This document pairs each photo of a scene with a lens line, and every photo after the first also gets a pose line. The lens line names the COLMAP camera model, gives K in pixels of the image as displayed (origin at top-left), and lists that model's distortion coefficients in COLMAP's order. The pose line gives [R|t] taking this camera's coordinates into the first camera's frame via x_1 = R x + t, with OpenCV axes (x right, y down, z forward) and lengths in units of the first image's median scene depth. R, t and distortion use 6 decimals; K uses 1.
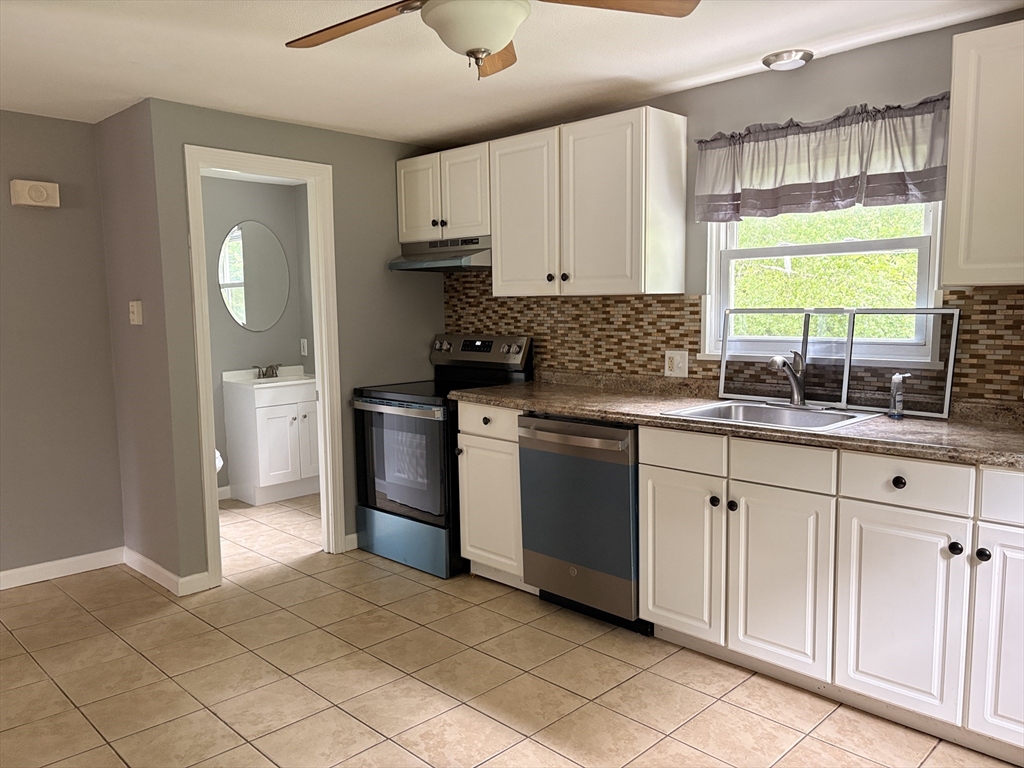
lens RADIAL K [[770.9, 0, 512.4], [0, 770.9, 386.5], [0, 0, 1]] dist [0.081779, -0.084594]
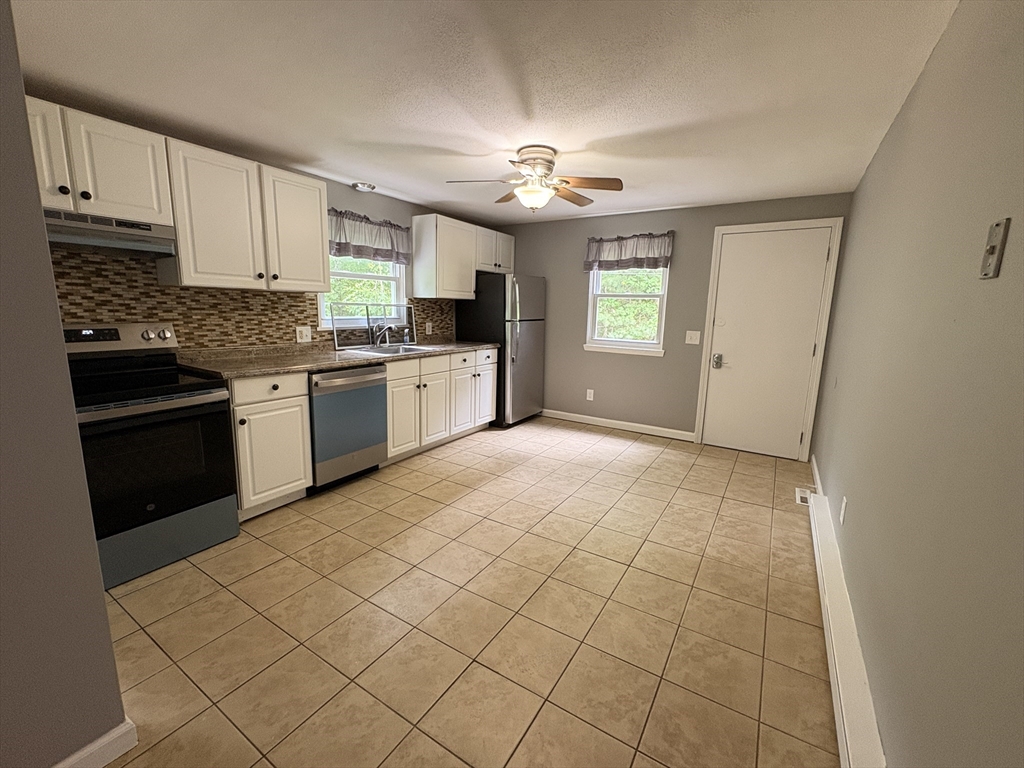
lens RADIAL K [[424.3, 0, 510.8], [0, 424.3, 381.9], [0, 0, 1]] dist [0.003189, 0.000186]
pose [[-0.212397, -0.165344, 0.963093, -0.777910], [0.079411, 0.979401, 0.185656, -0.062554], [-0.973951, 0.115913, -0.194892, 0.735073]]
